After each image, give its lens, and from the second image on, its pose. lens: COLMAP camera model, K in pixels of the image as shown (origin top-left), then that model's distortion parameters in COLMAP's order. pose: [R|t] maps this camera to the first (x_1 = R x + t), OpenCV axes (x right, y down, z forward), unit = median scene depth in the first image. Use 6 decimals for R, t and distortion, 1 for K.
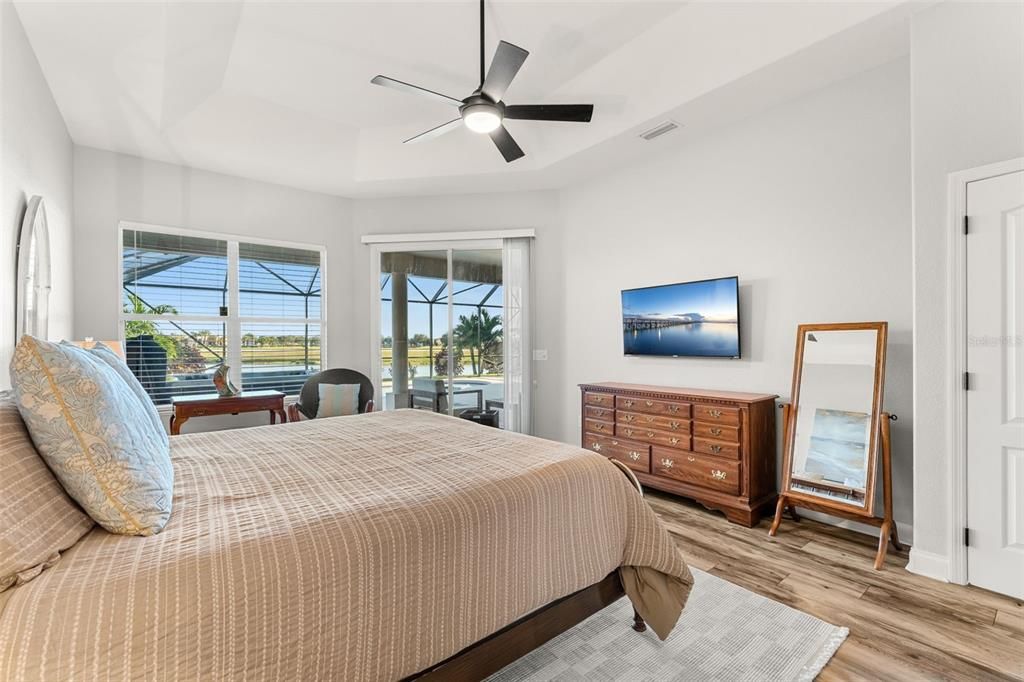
lens RADIAL K [[439.9, 0, 509.8], [0, 439.9, 358.8], [0, 0, 1]] dist [0.000360, 0.000027]
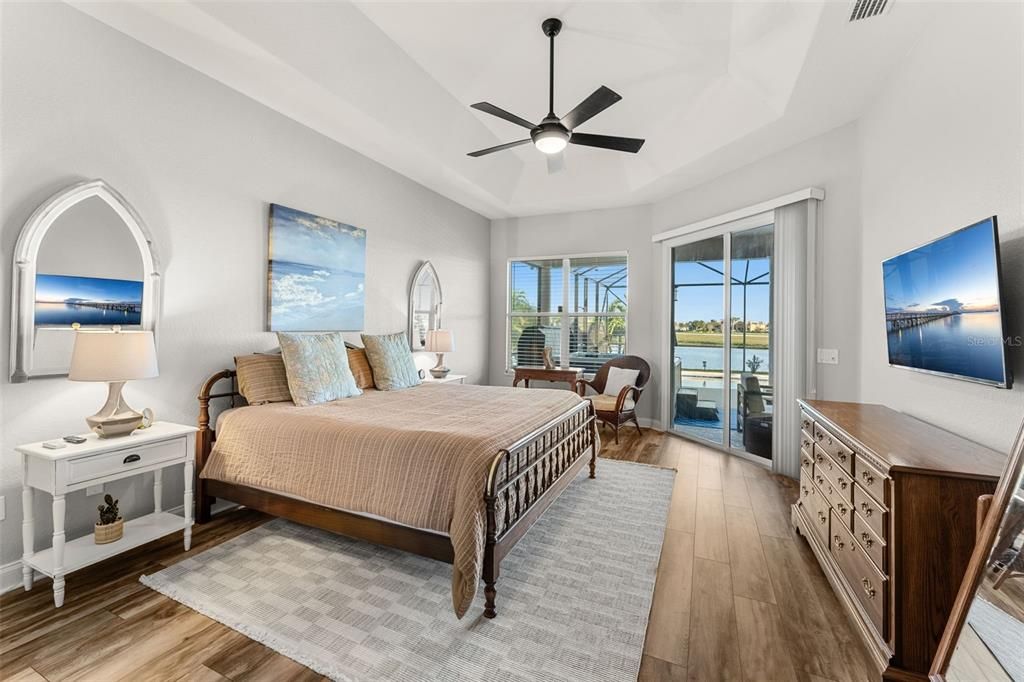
lens RADIAL K [[420.8, 0, 511.7], [0, 420.8, 343.8], [0, 0, 1]] dist [-0.002232, -0.000301]
pose [[0.468202, 0.046377, -0.882404, 0.463613], [-0.046659, 0.998526, 0.027723, -0.025605], [0.882389, 0.028192, 0.469676, 0.221185]]
